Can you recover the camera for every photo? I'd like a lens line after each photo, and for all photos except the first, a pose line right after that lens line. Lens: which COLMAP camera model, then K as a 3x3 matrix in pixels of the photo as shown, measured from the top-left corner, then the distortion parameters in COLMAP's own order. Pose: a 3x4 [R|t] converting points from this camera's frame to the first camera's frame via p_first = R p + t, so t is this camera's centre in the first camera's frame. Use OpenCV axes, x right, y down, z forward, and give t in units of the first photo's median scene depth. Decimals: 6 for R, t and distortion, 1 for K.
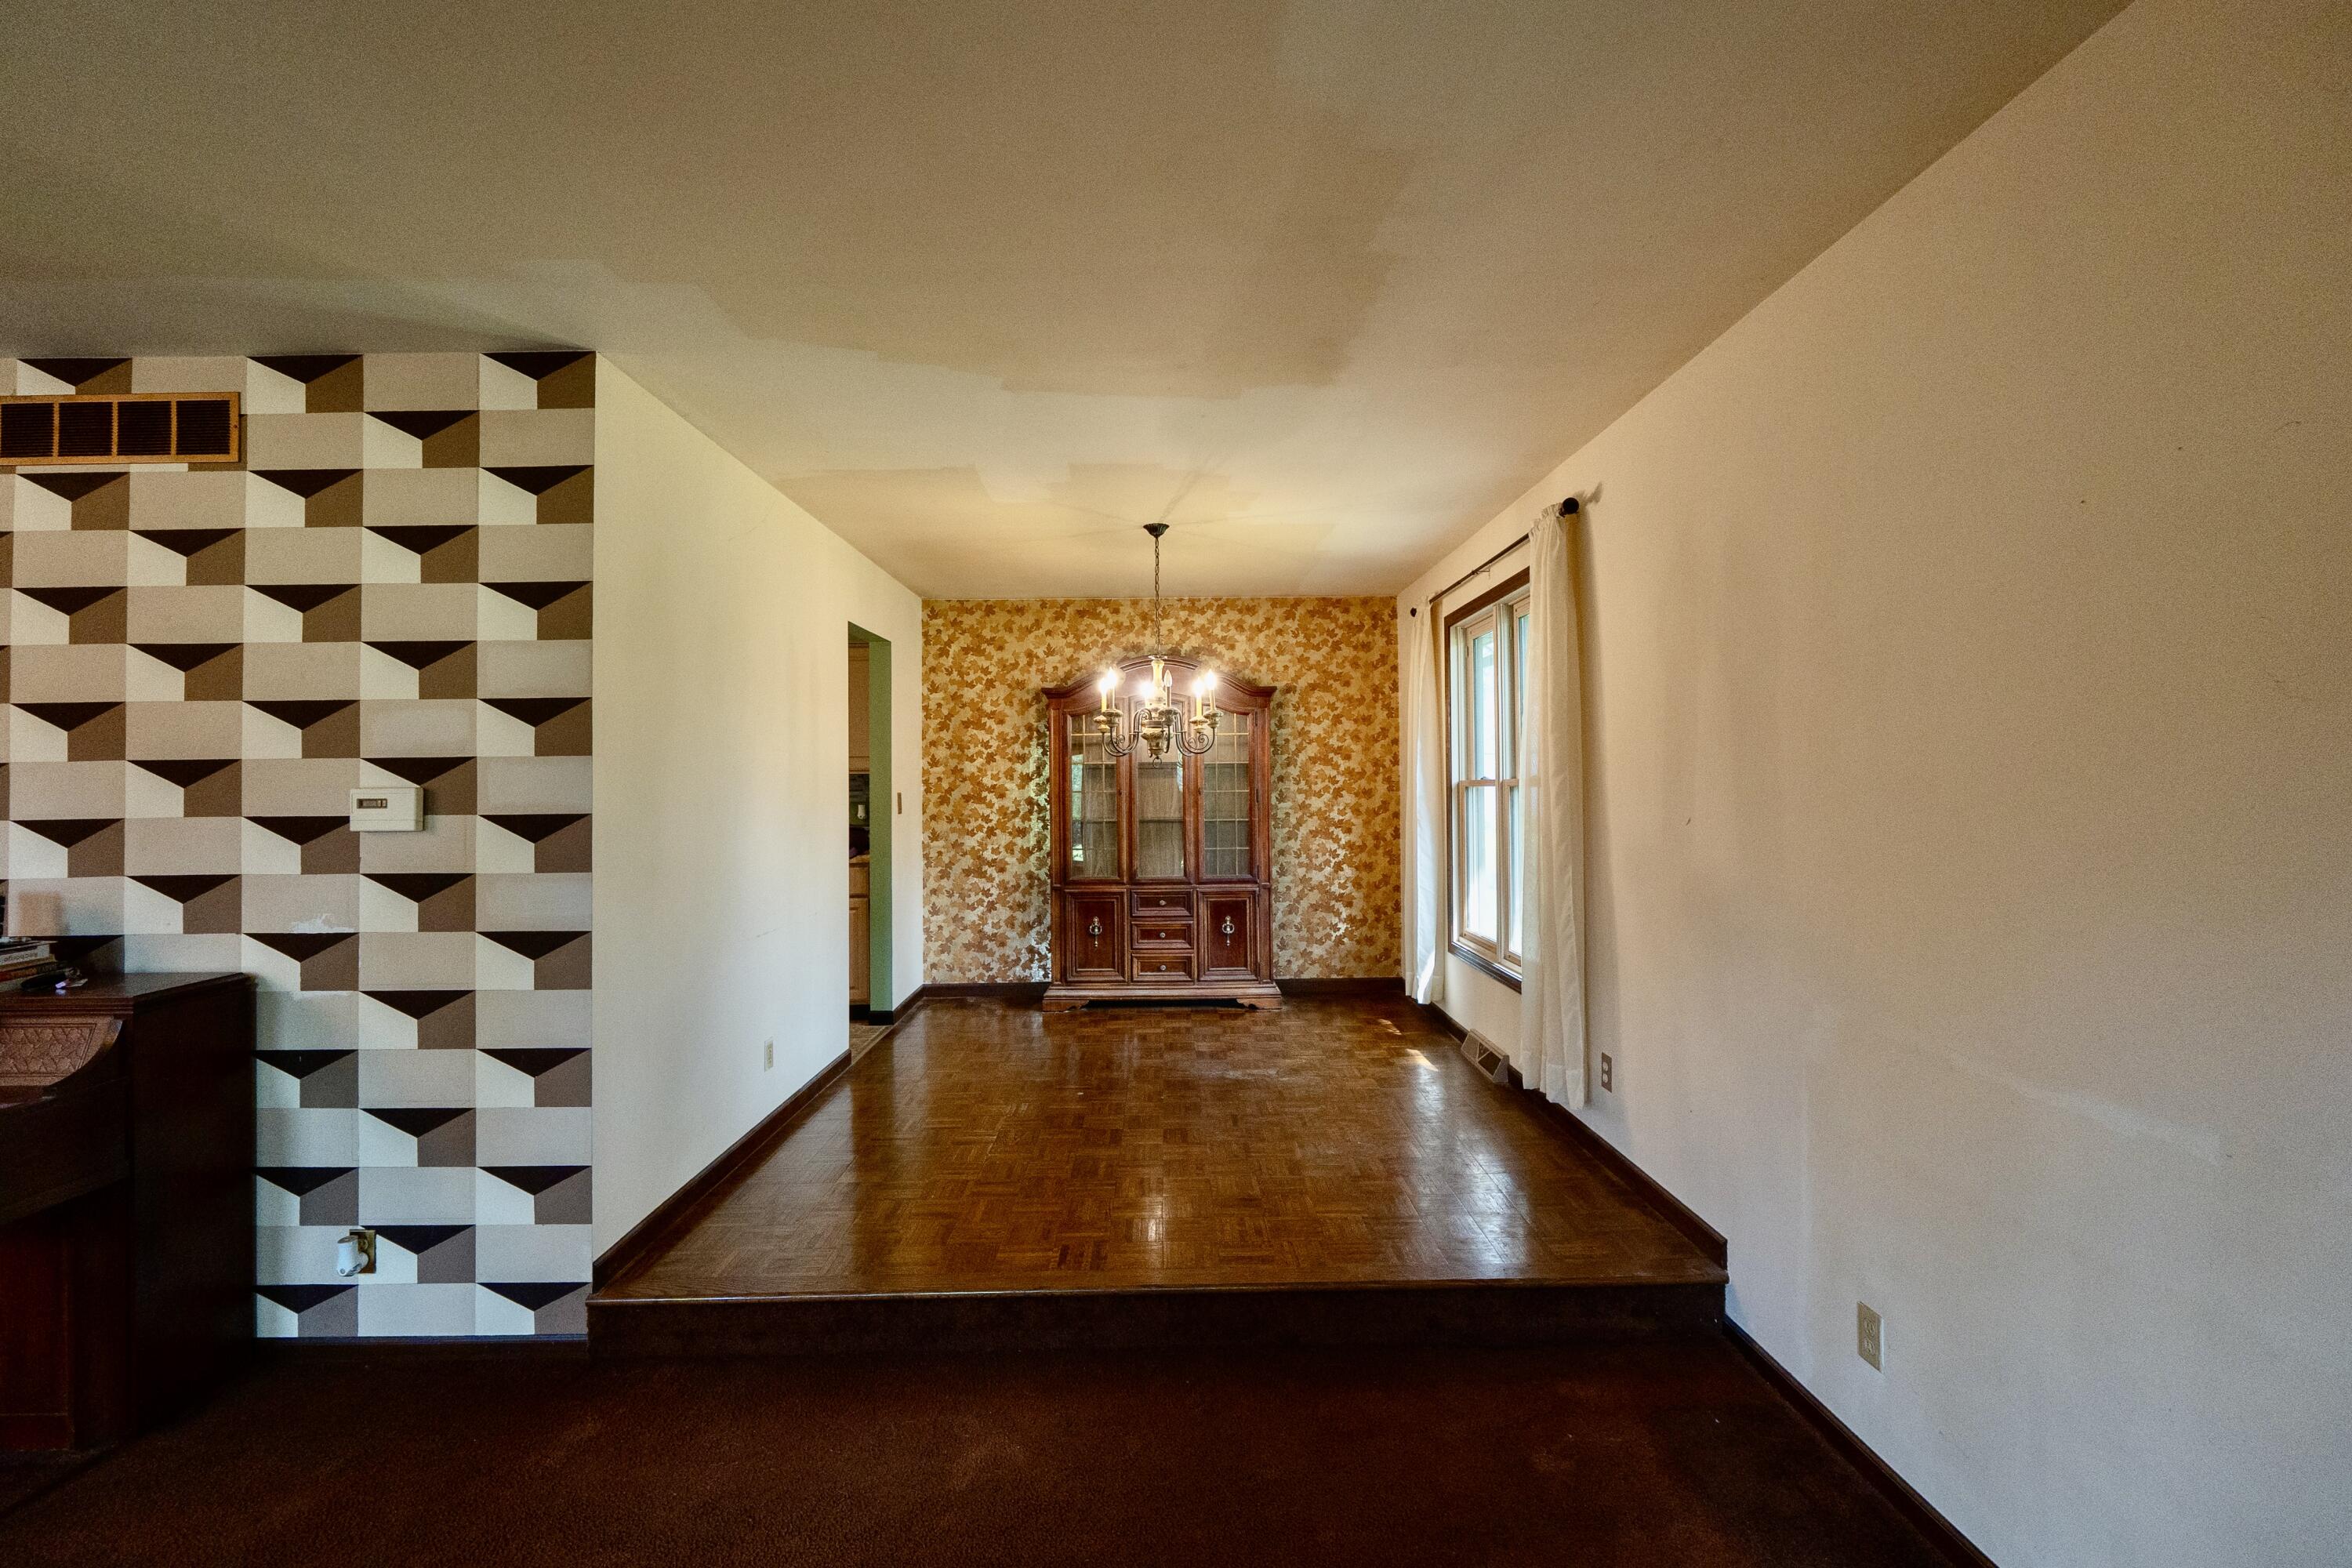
lens RADIAL K [[975.5, 0, 1178.1], [0, 975.5, 769.4], [0, 0, 1]] dist [-0.013511, 0.001944]
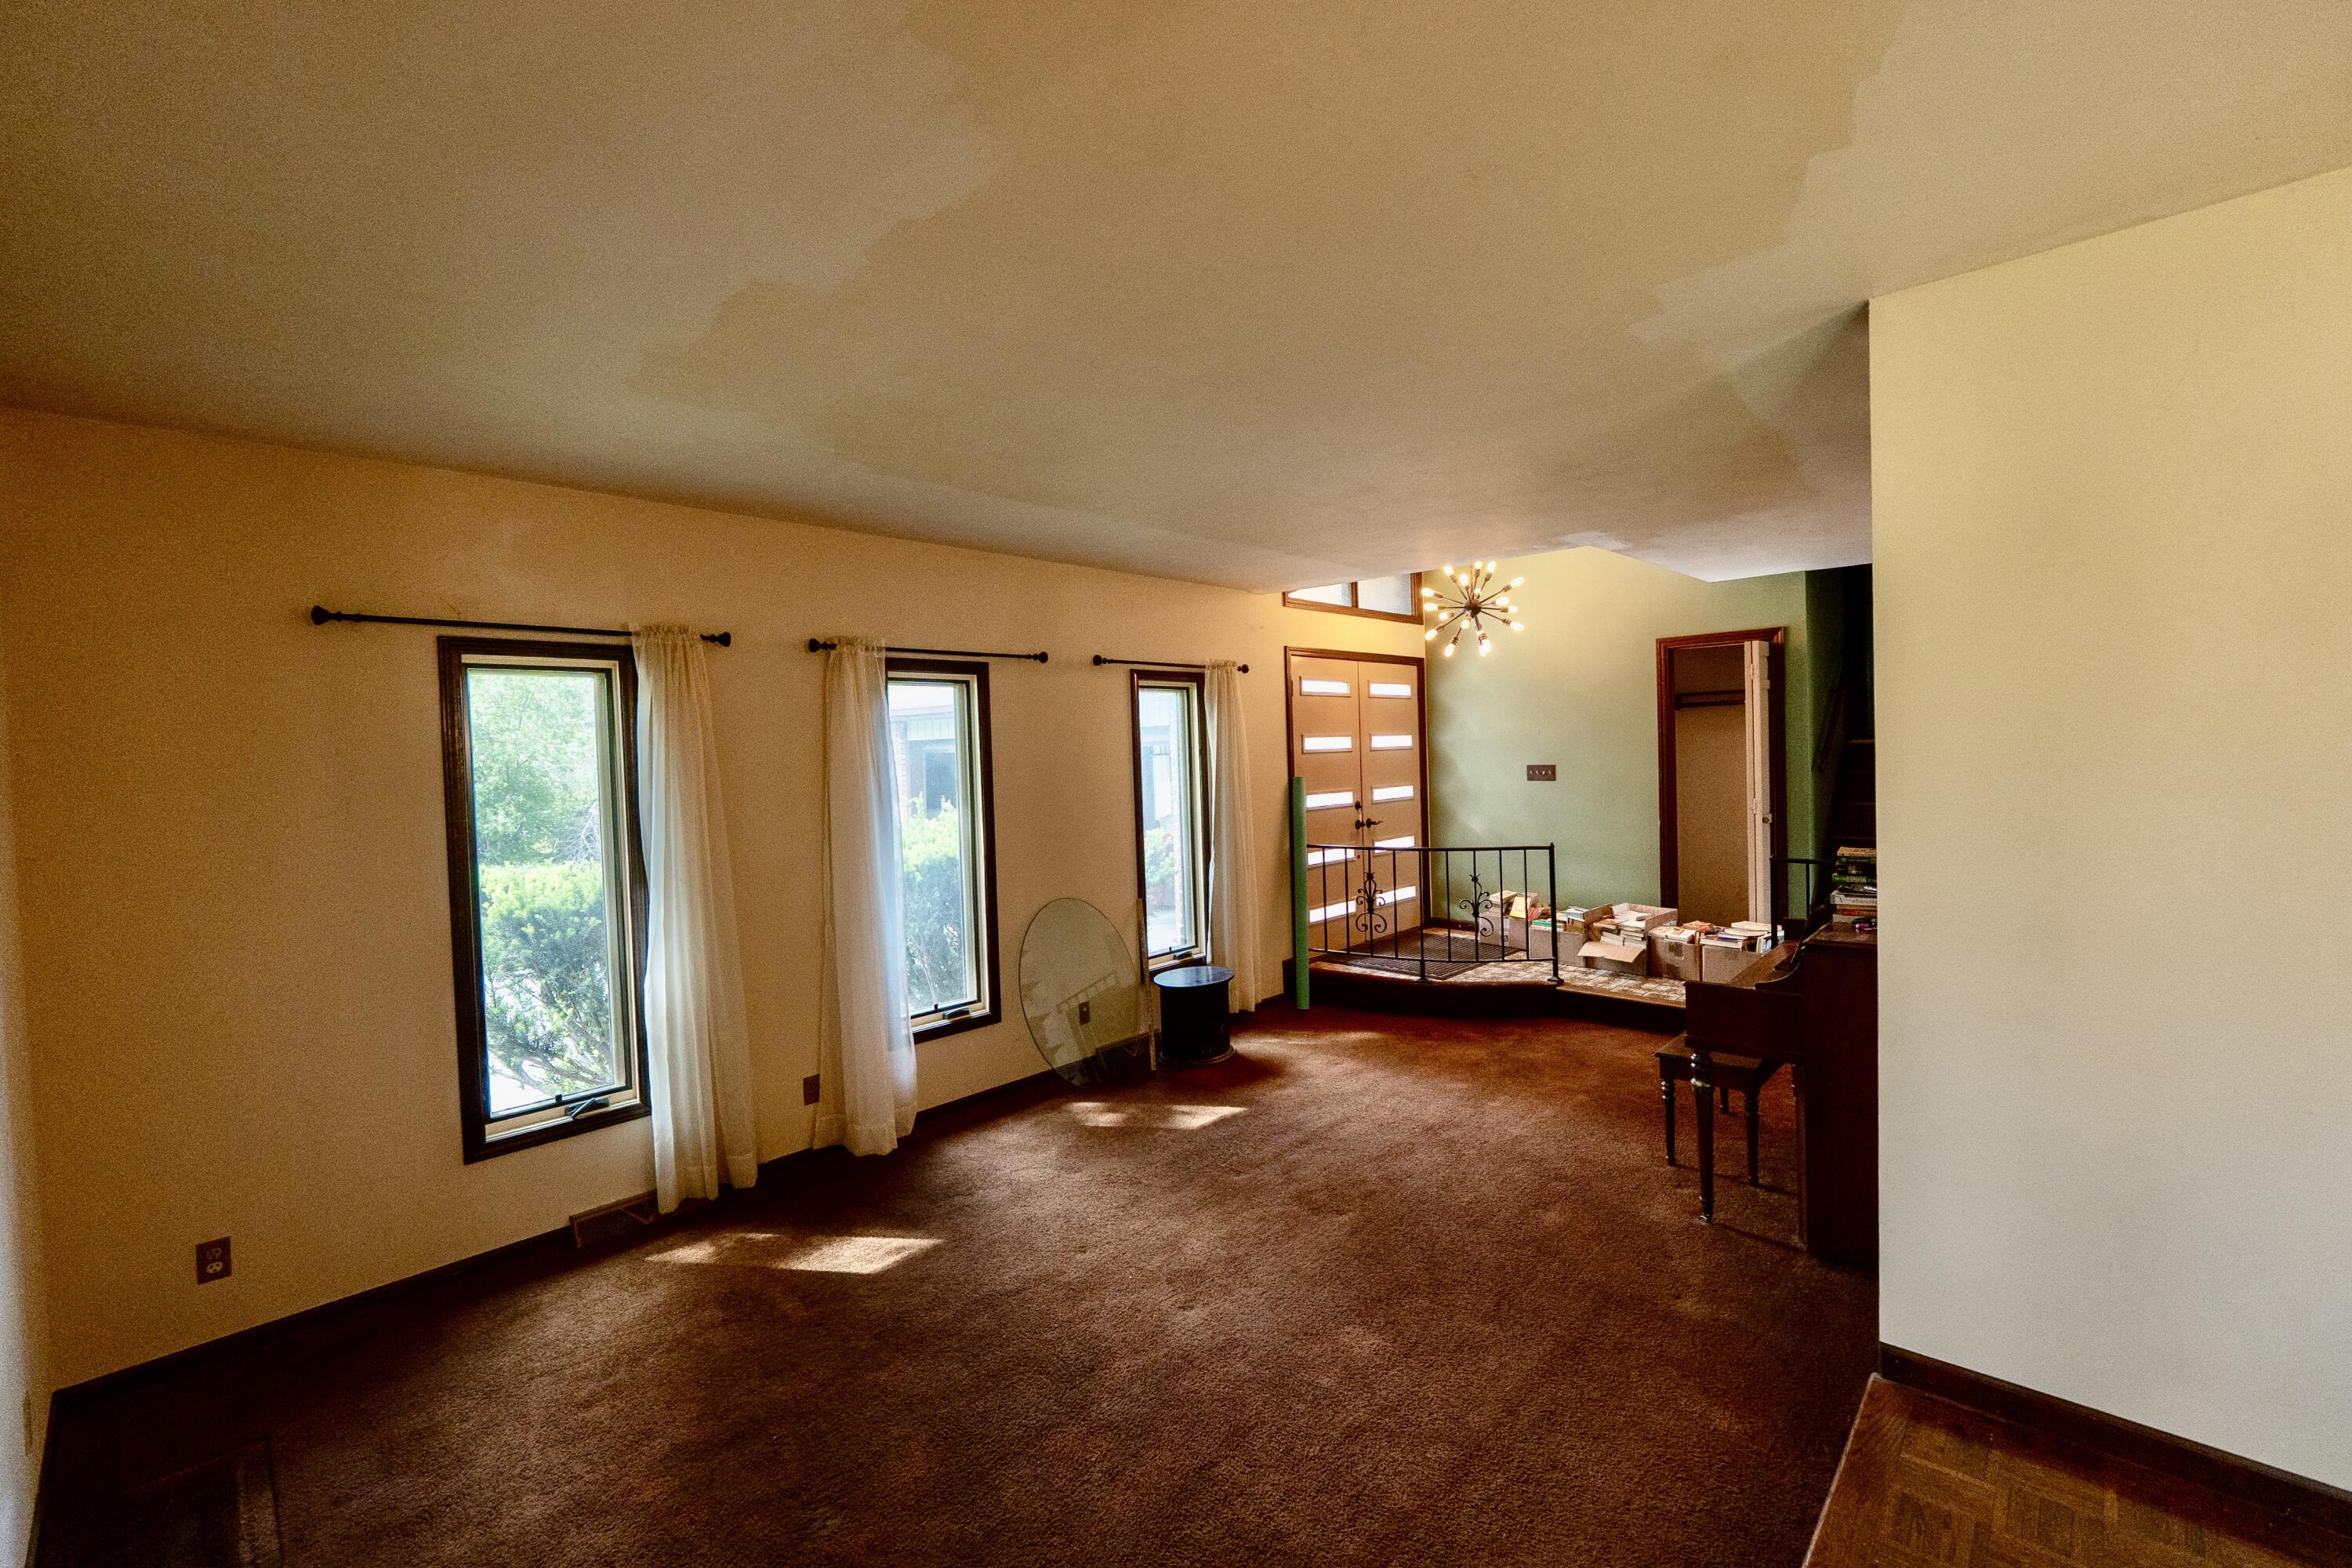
lens RADIAL K [[975.5, 0, 1167.5], [0, 975.5, 781.6], [0, 0, 1]] dist [-0.013511, 0.001944]
pose [[-0.706850, 0.058215, -0.704964, 0.456022], [0.053511, 0.998153, 0.028772, -0.068824], [0.705336, -0.017385, -0.708659, 1.165698]]
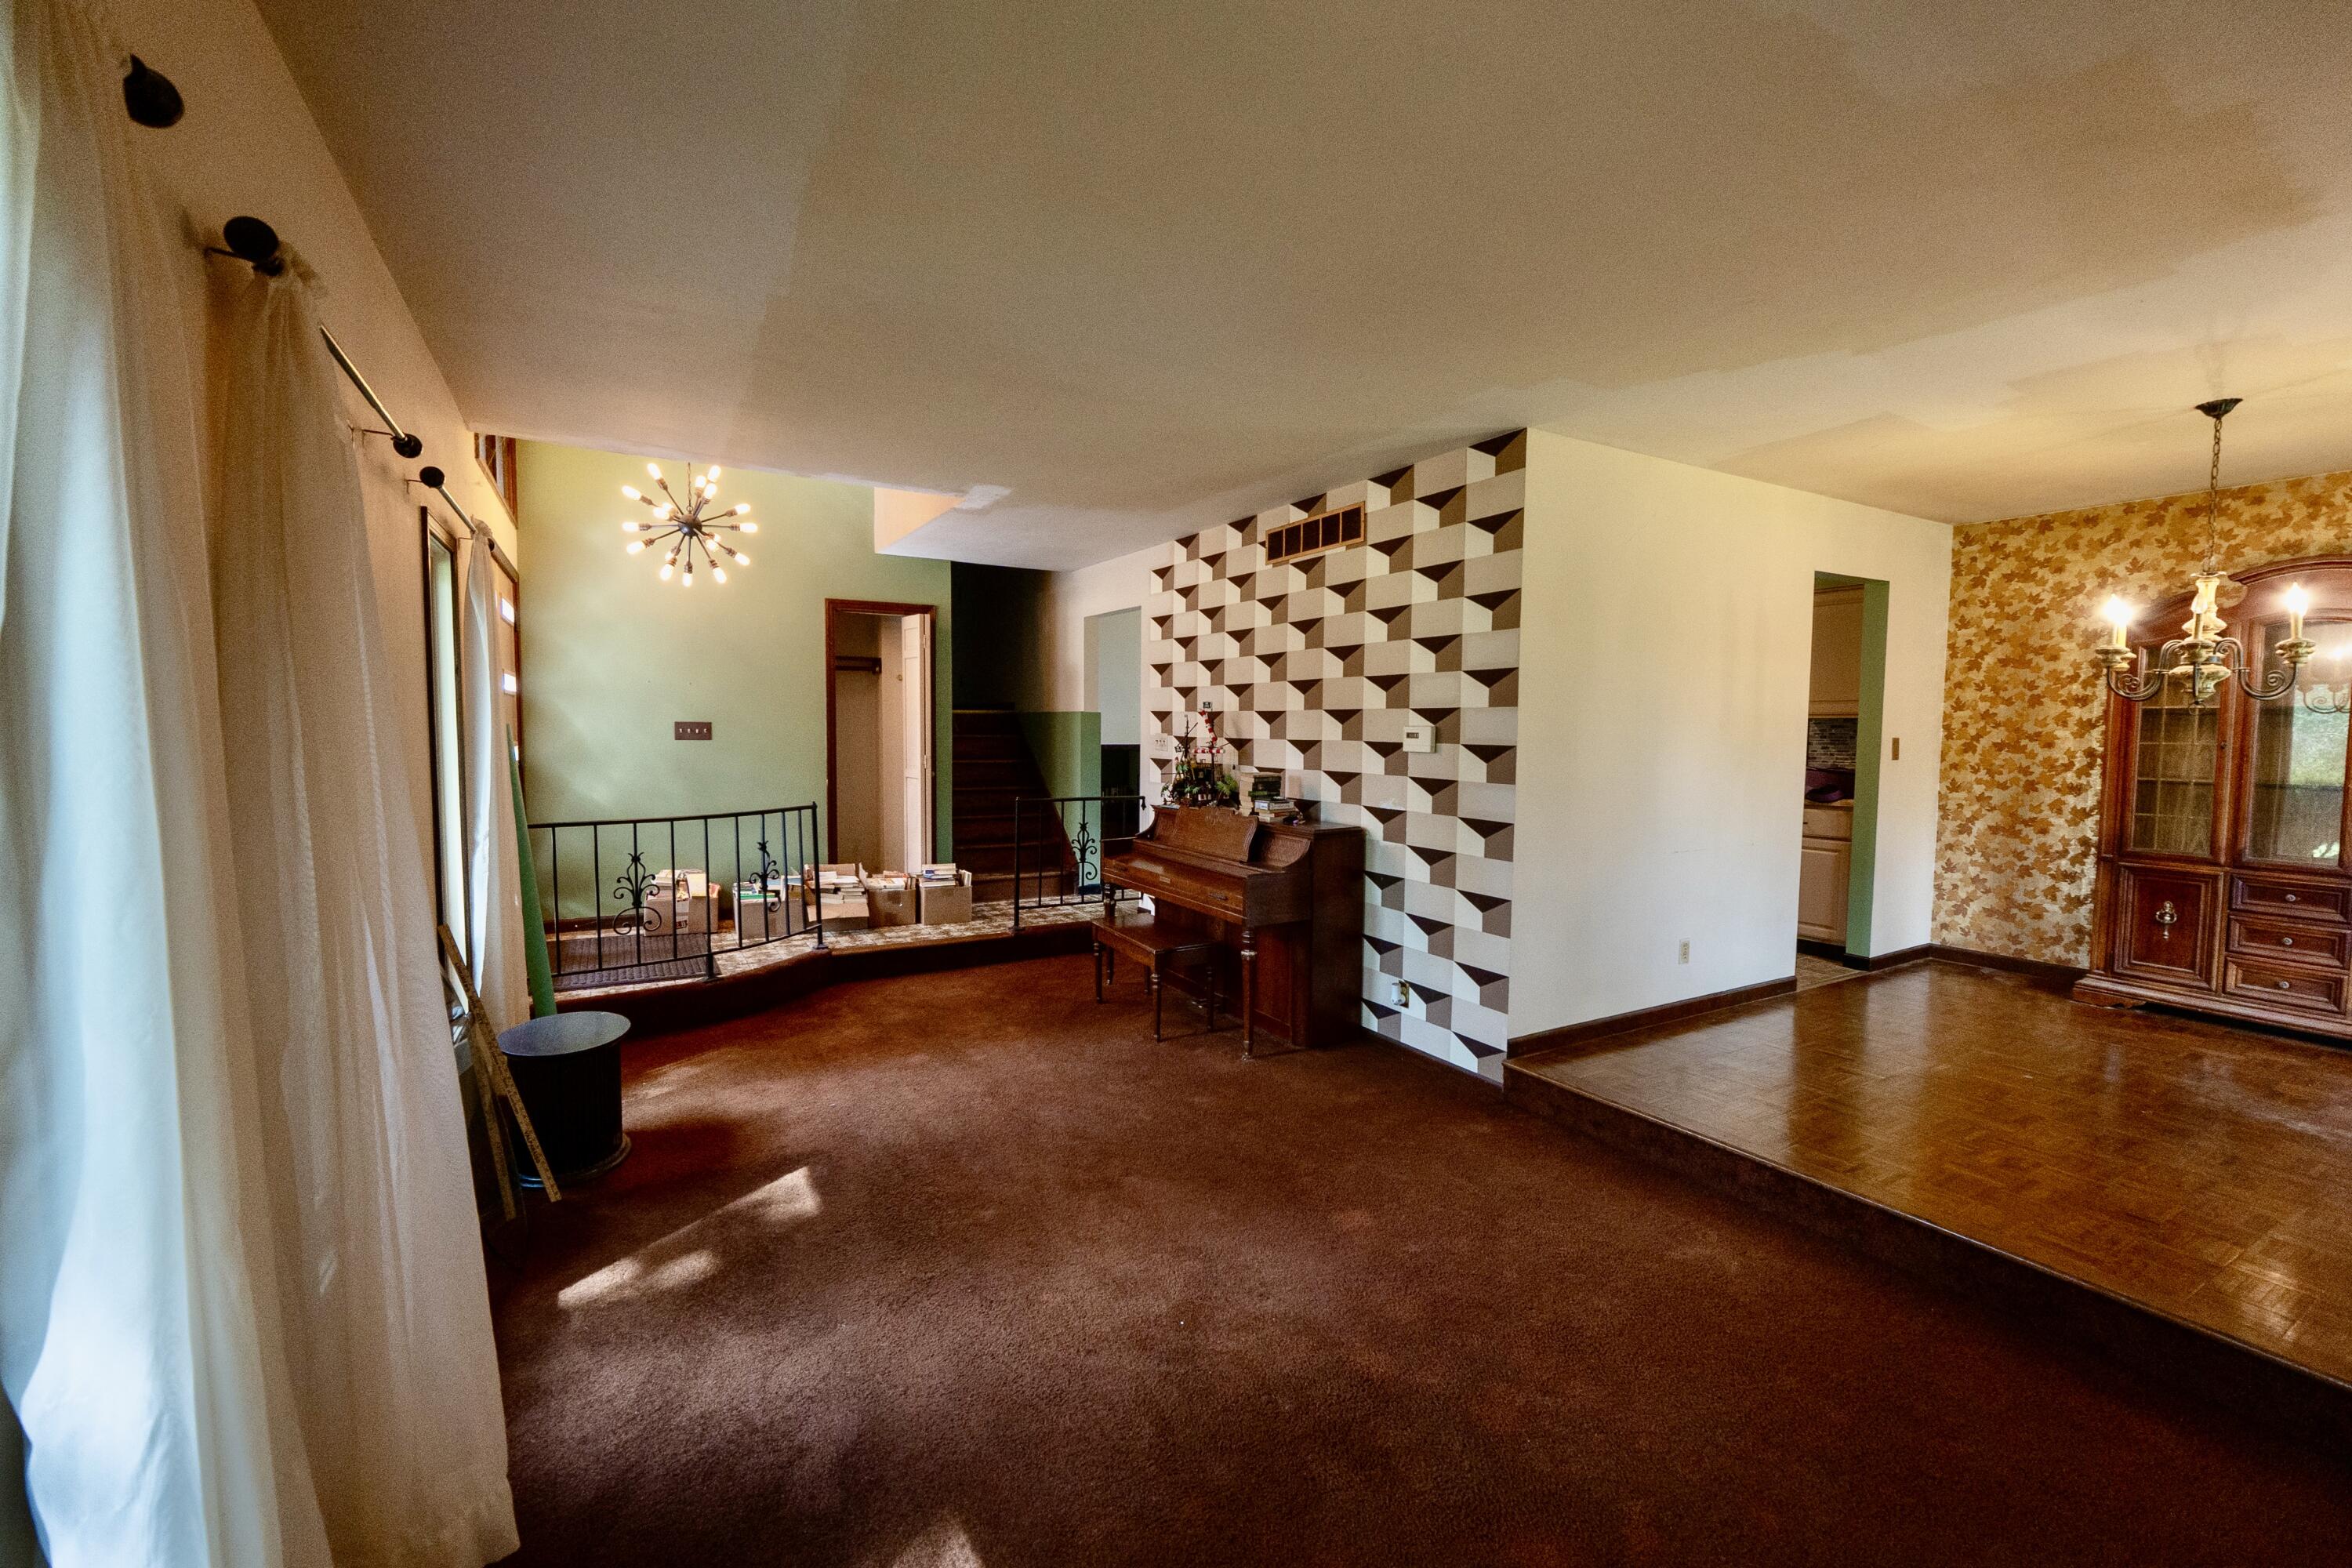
lens RADIAL K [[975.5, 0, 1182.7], [0, 975.5, 781.2], [0, 0, 1]] dist [-0.013511, 0.001944]
pose [[0.484012, 0.065655, -0.872595, 0.456056], [0.000473, 0.997162, 0.075290, -0.013230], [0.875061, -0.036854, 0.482607, -0.173627]]
